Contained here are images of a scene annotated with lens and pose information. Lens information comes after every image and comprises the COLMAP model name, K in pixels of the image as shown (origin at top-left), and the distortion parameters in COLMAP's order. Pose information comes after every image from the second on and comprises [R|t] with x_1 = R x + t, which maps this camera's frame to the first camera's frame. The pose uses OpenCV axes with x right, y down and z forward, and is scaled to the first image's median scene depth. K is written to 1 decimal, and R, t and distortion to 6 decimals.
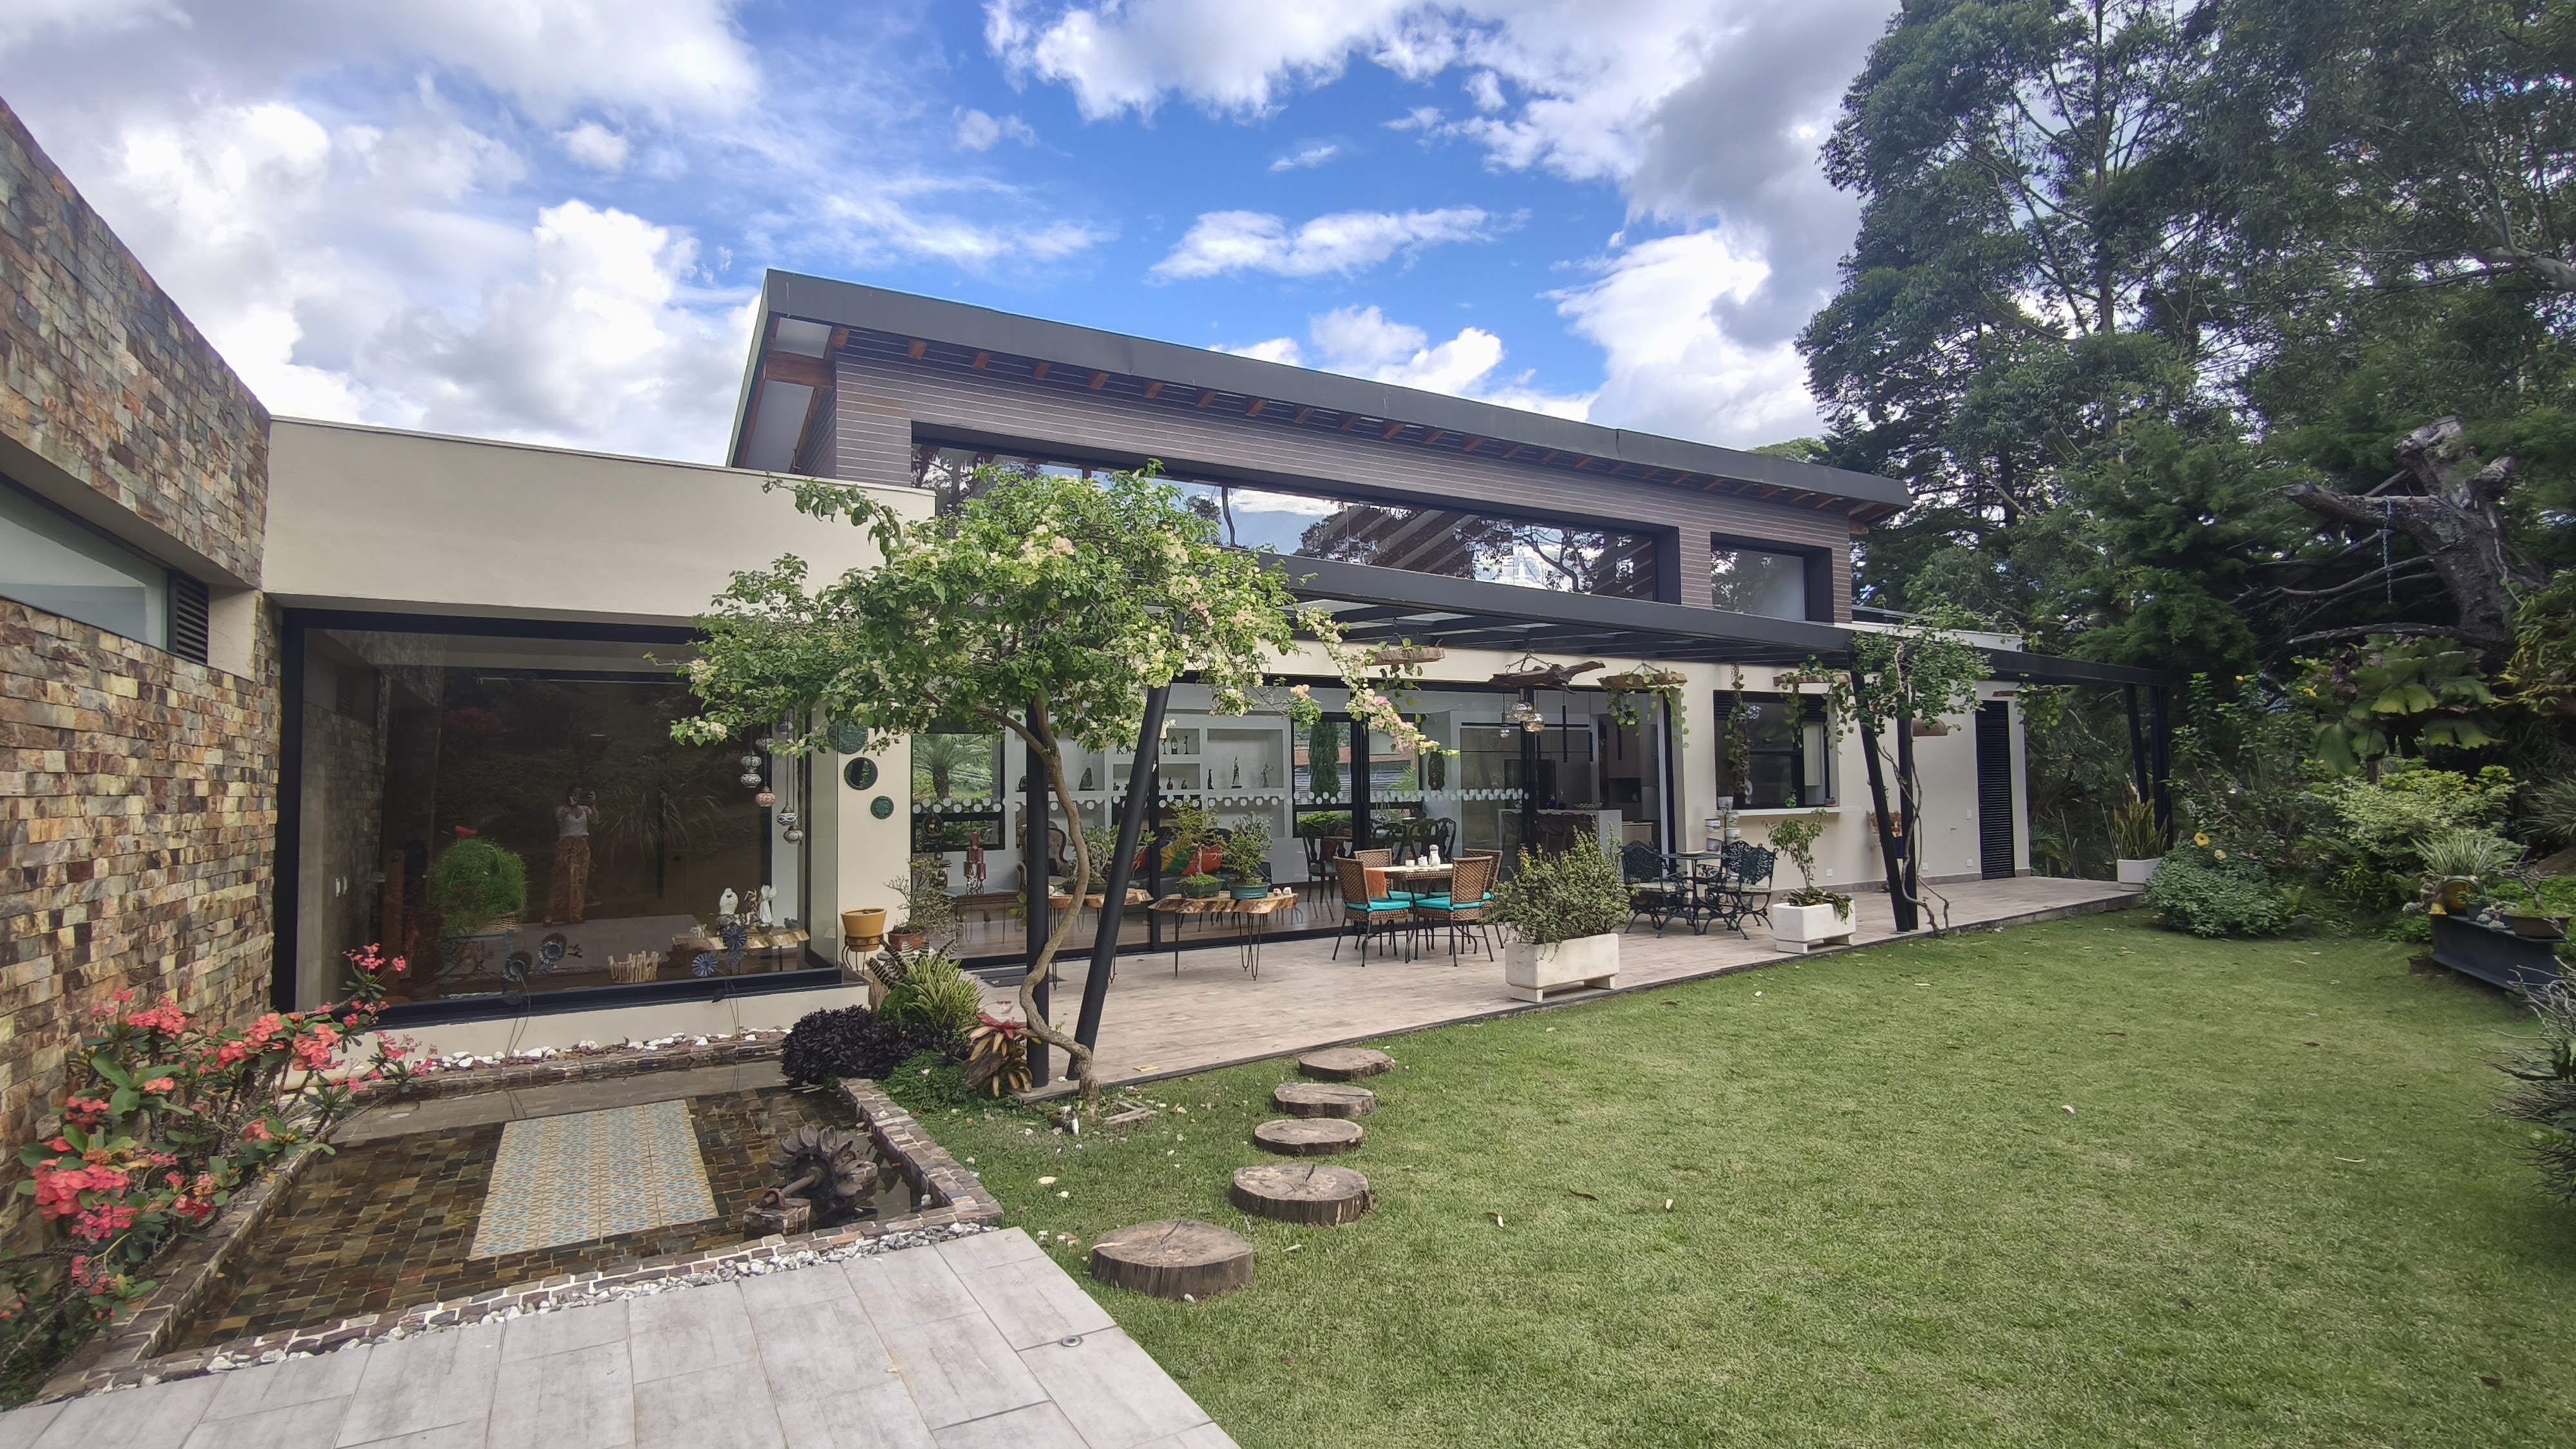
lens RADIAL K [[1193.3, 0, 1280.2], [0, 1193.3, 710.6], [0, 0, 1]] dist [0.003147, -0.001881]
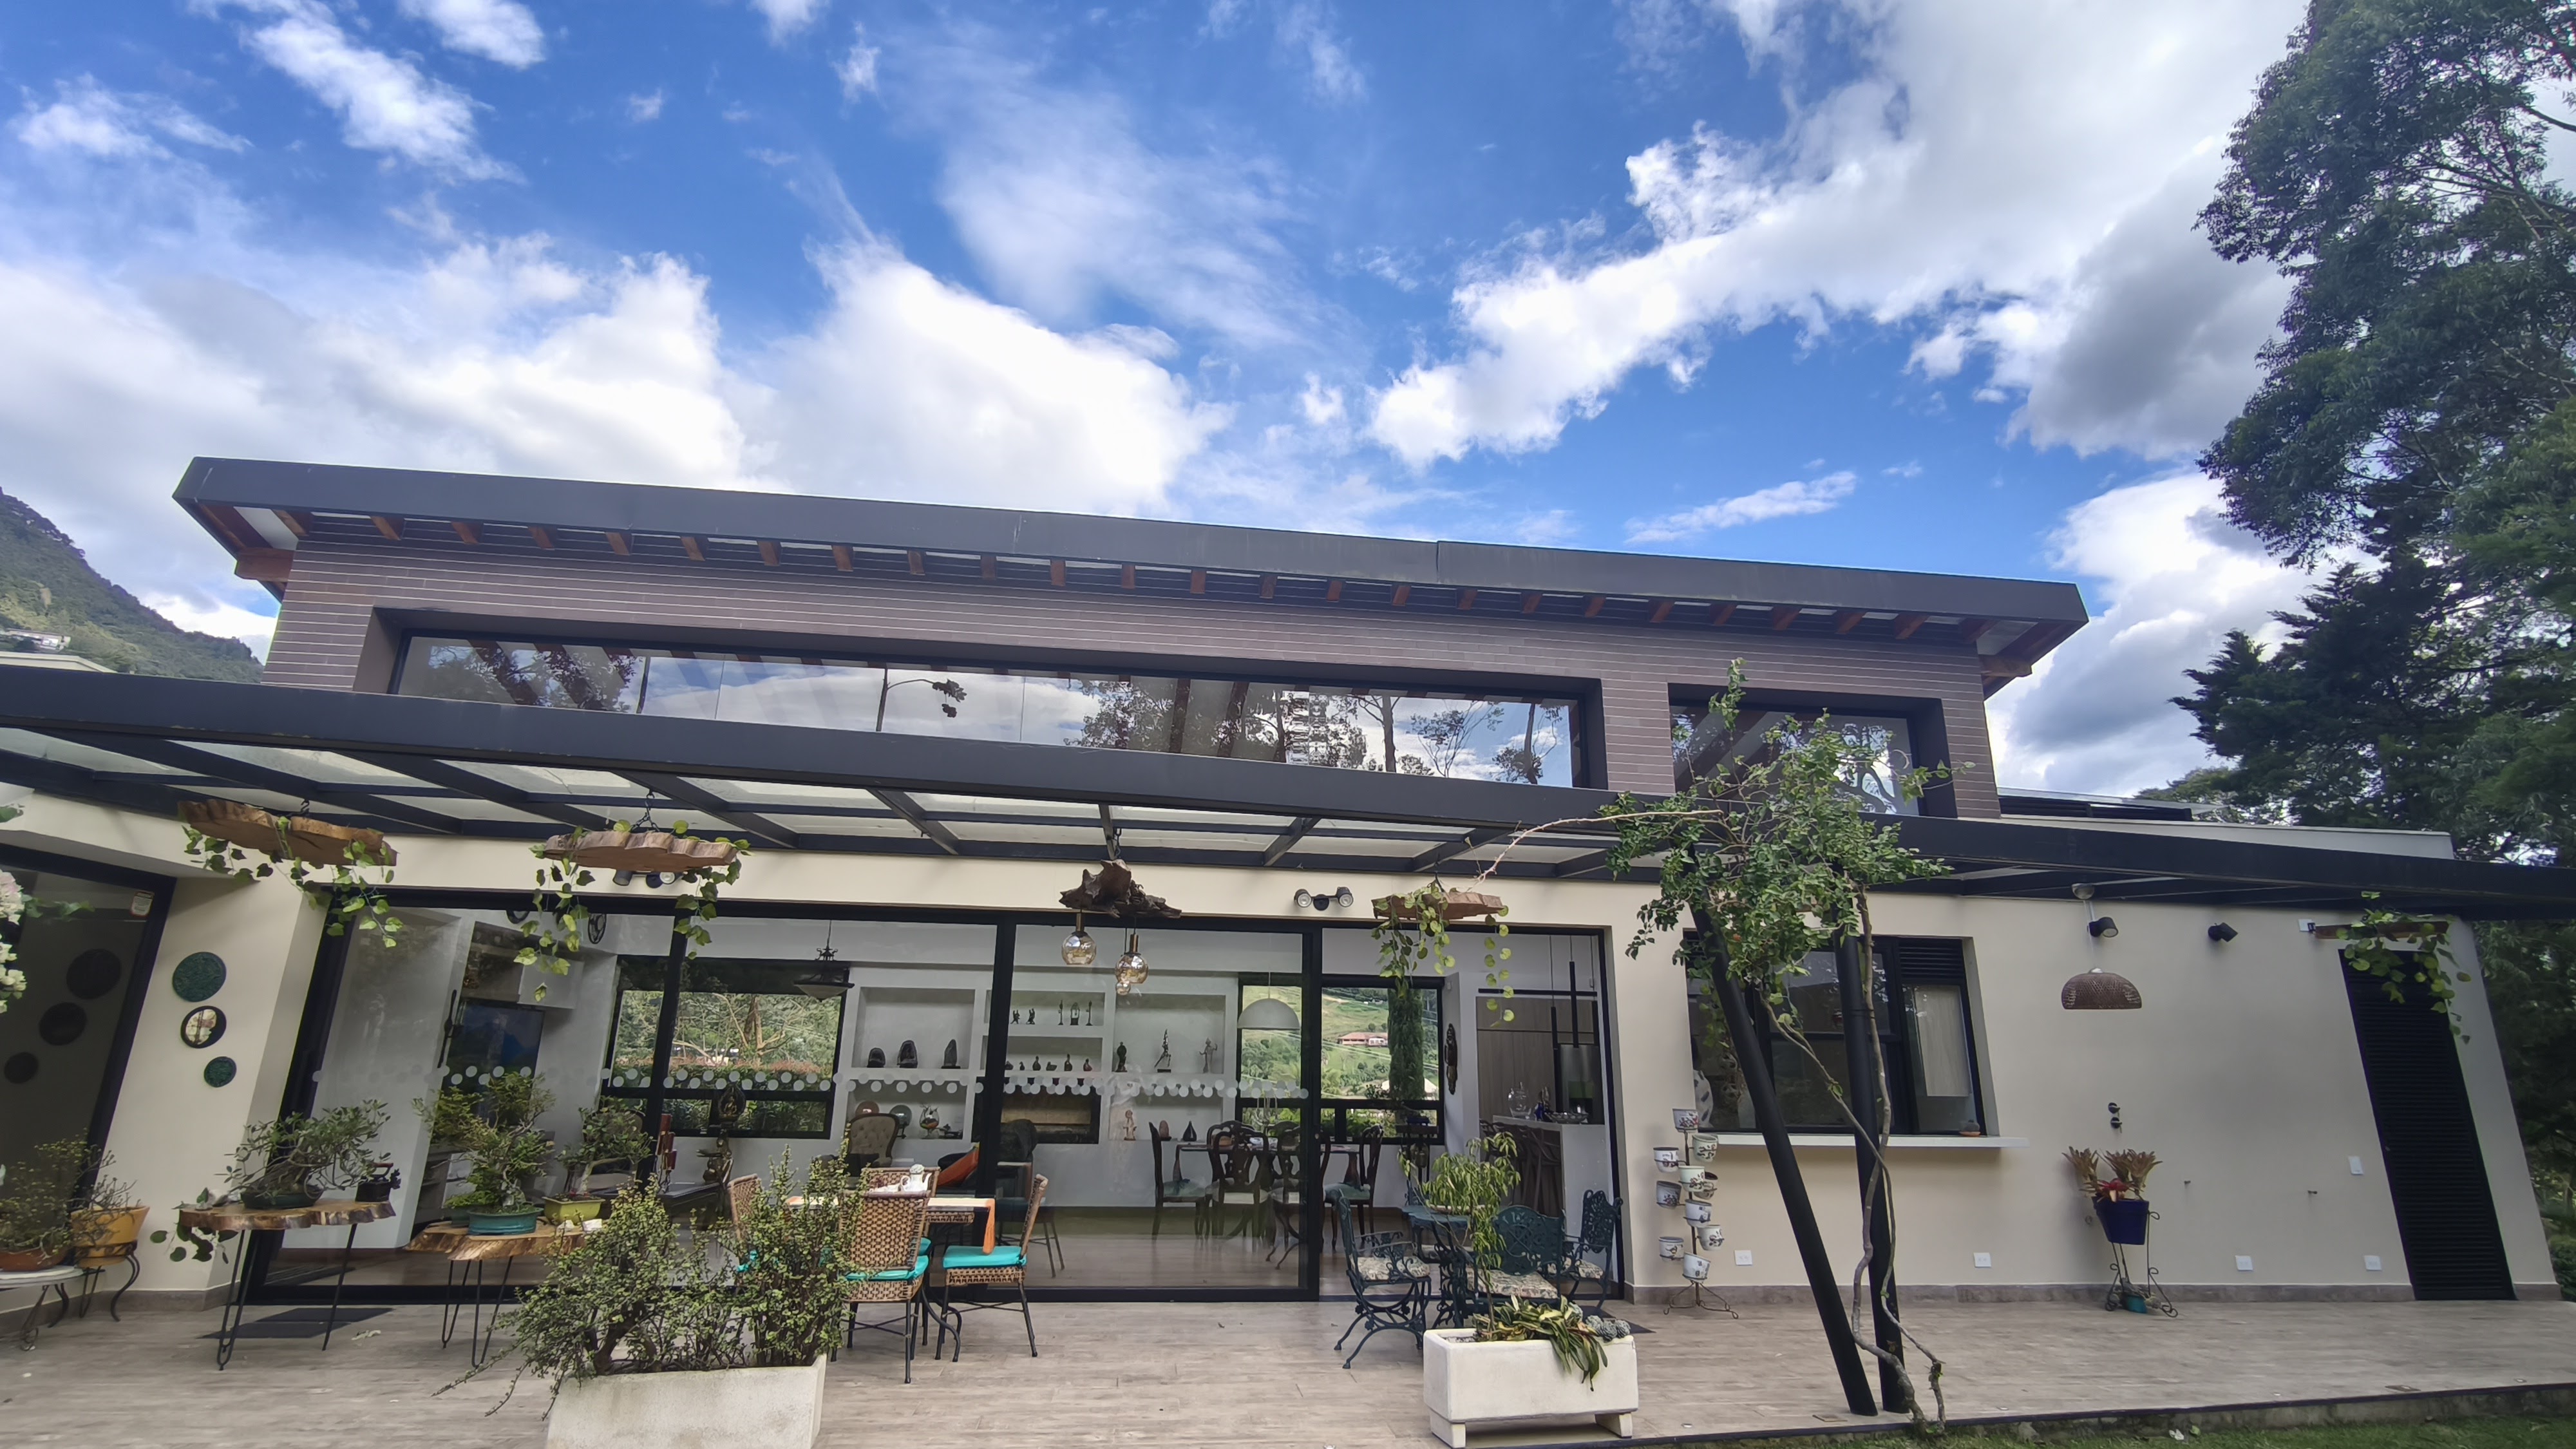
lens RADIAL K [[1193.3, 0, 1277.0], [0, 1193.3, 738.9], [0, 0, 1]] dist [0.003147, -0.001881]
pose [[0.914214, -0.080691, -0.397117, 0.368384], [-0.005007, 0.977650, -0.210179, 0.015900], [0.405201, 0.194137, 0.893377, 0.302963]]
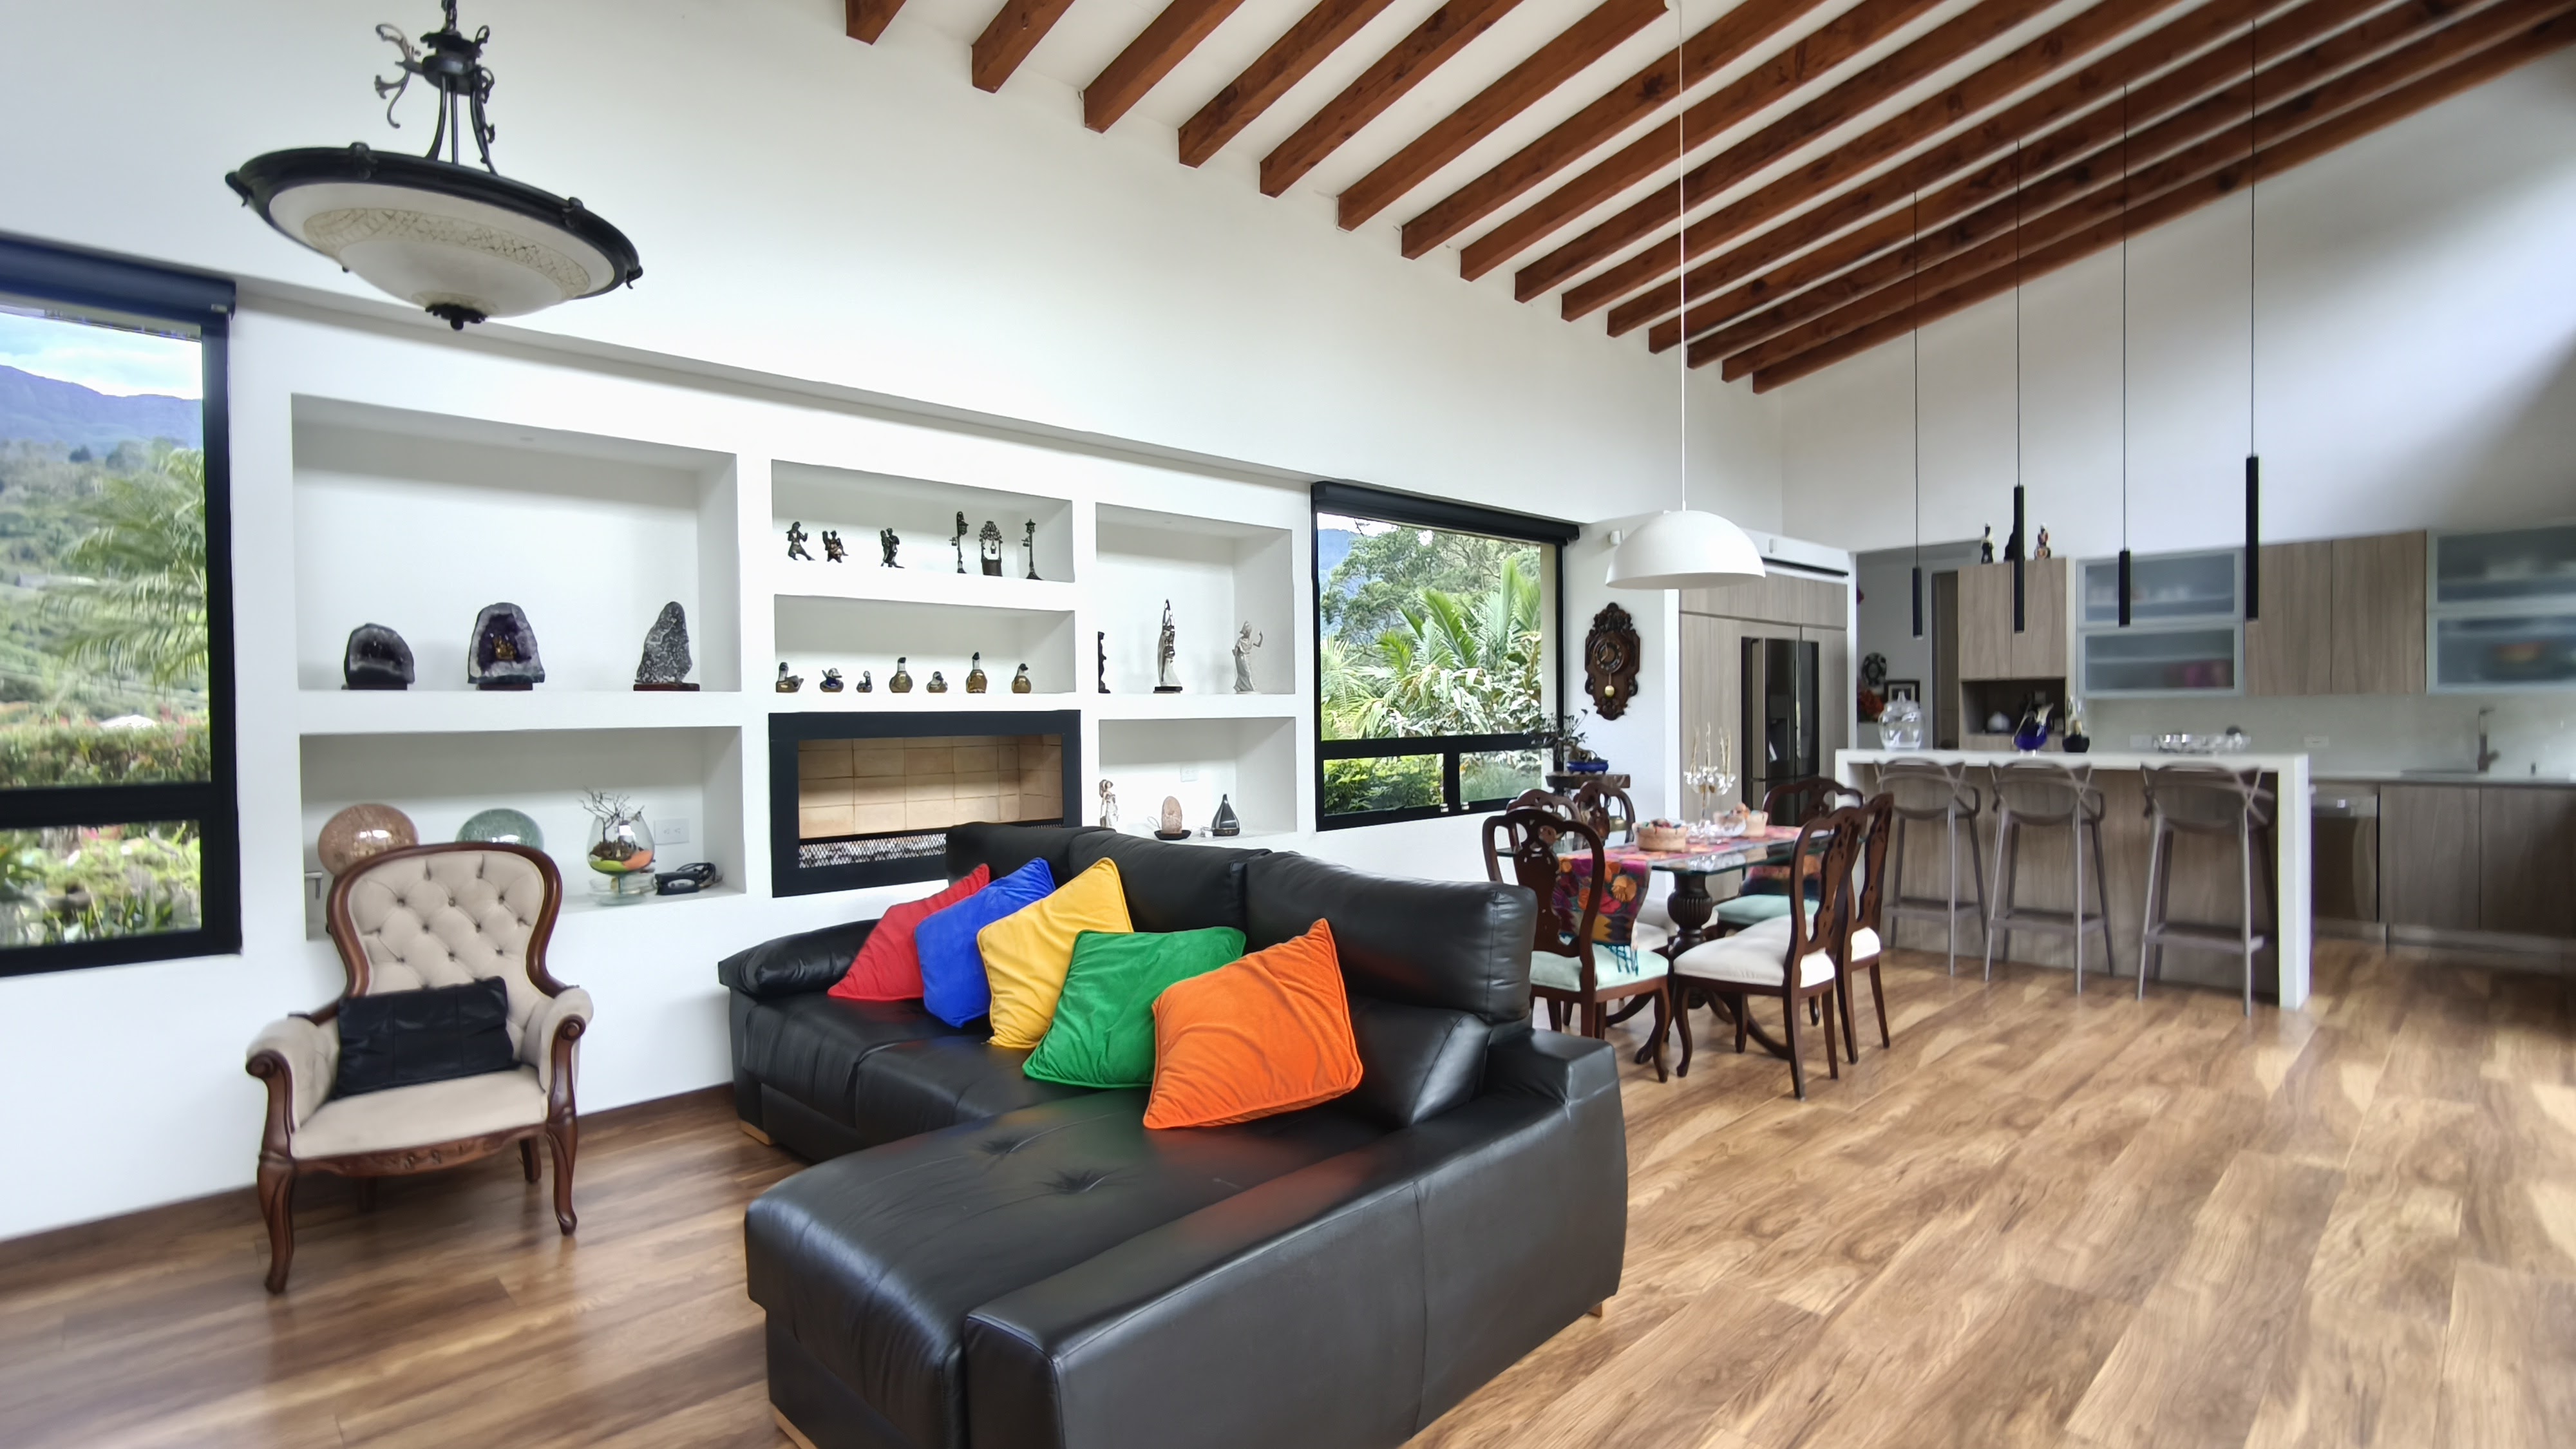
lens RADIAL K [[1193.3, 0, 1282.5], [0, 1193.3, 722.3], [0, 0, 1]] dist [0.003147, -0.001881]
pose [[0.969155, -0.001153, 0.246447, -0.091309], [-0.015908, 0.997611, 0.067225, 0.051623], [-0.245936, -0.069072, 0.966822, 0.679041]]
